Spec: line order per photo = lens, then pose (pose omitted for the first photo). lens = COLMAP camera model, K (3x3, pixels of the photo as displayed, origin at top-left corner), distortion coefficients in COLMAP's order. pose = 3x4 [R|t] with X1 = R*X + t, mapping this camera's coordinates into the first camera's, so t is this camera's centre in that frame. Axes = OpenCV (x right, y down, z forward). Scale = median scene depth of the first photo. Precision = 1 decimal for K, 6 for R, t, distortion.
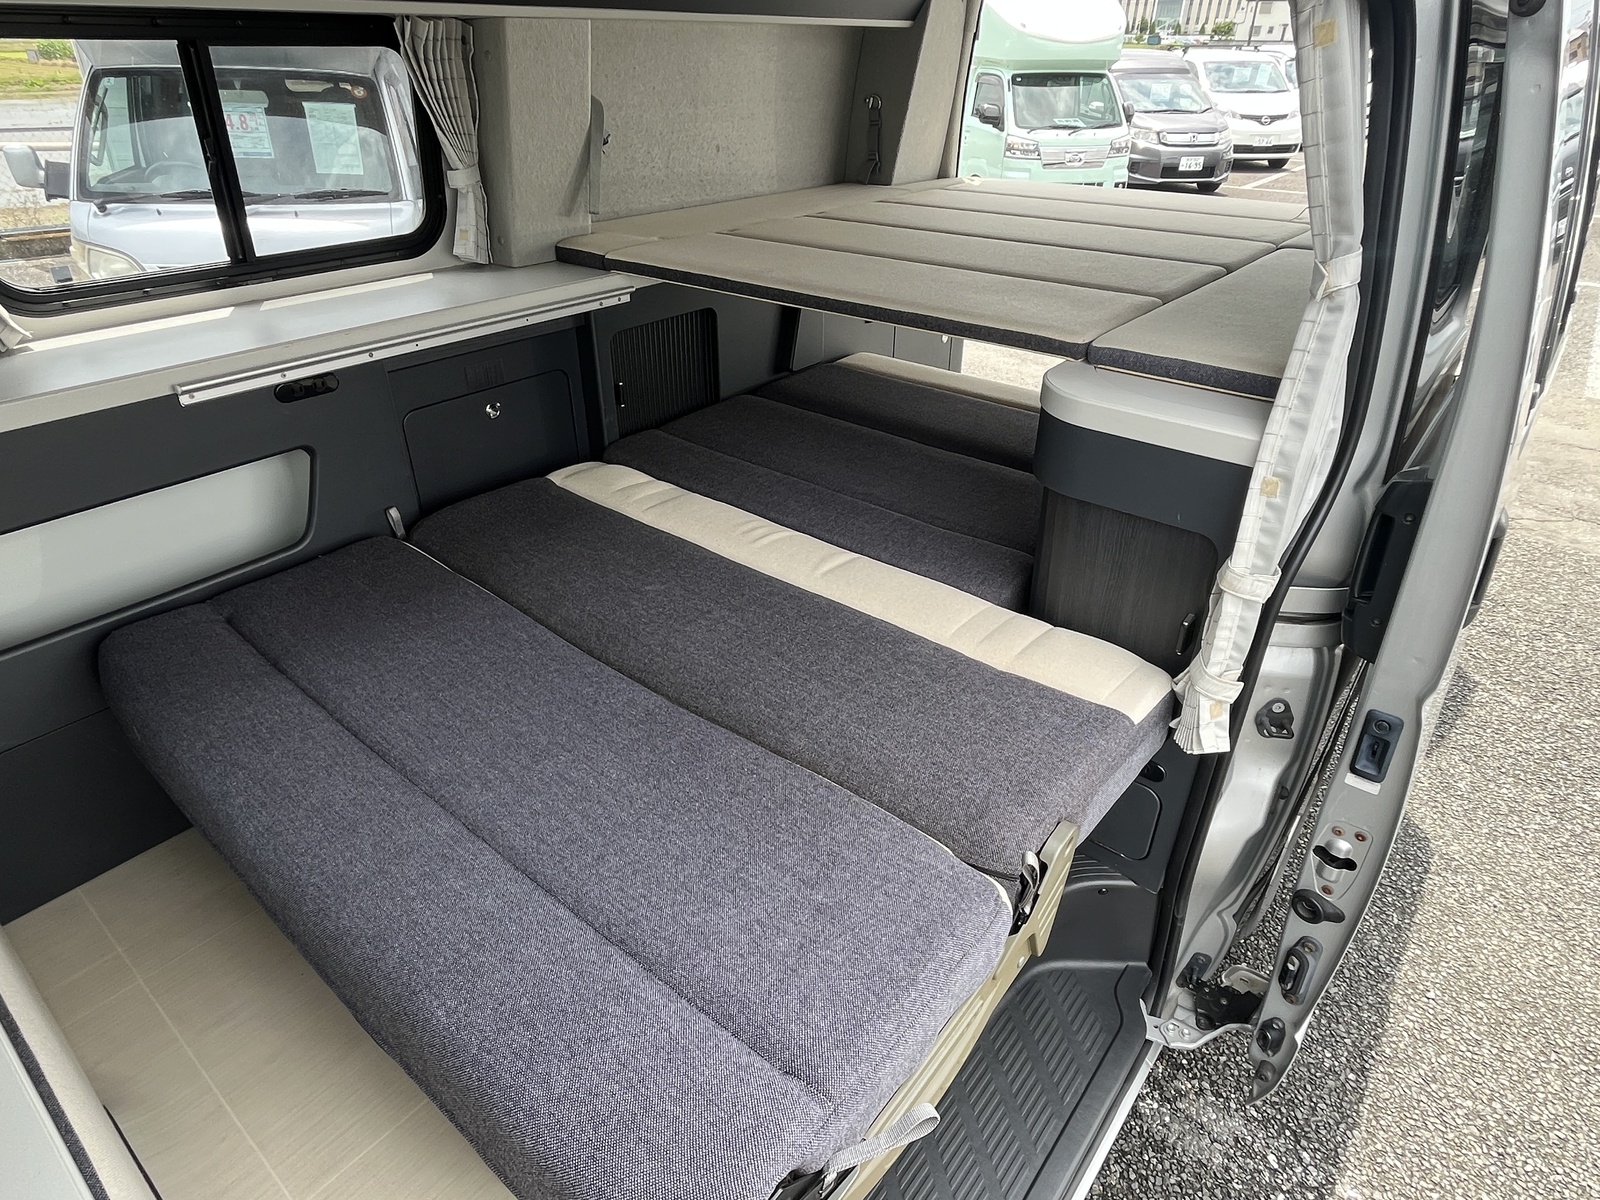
lens RADIAL K [[910.1, 0, 781.5], [0, 910.1, 598.6], [0, 0, 1]] dist [-0.002008, -0.002851]
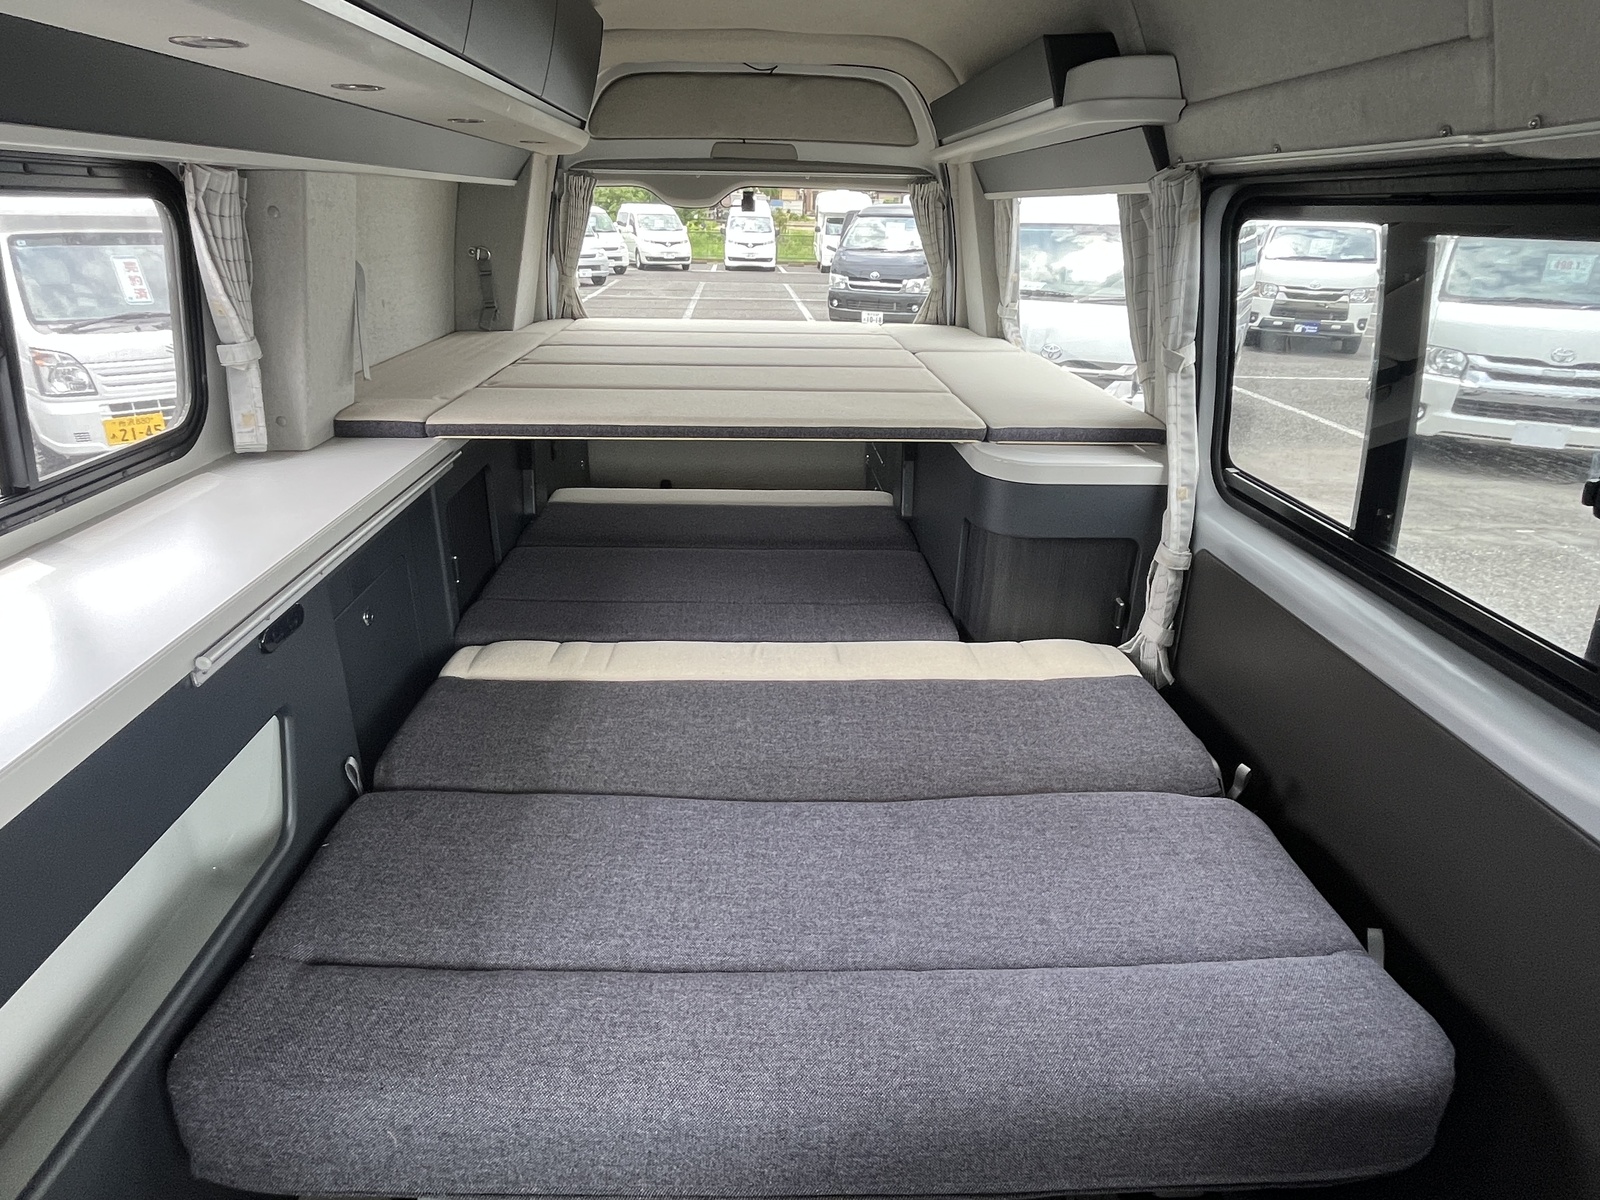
lens RADIAL K [[910.1, 0, 781.5], [0, 910.1, 598.6], [0, 0, 1]] dist [-0.002008, -0.002851]
pose [[0.748106, -0.249512, 0.614883, -0.574881], [0.325899, 0.945316, -0.012913, -0.095264], [-0.578037, 0.210050, 0.788513, 0.139251]]
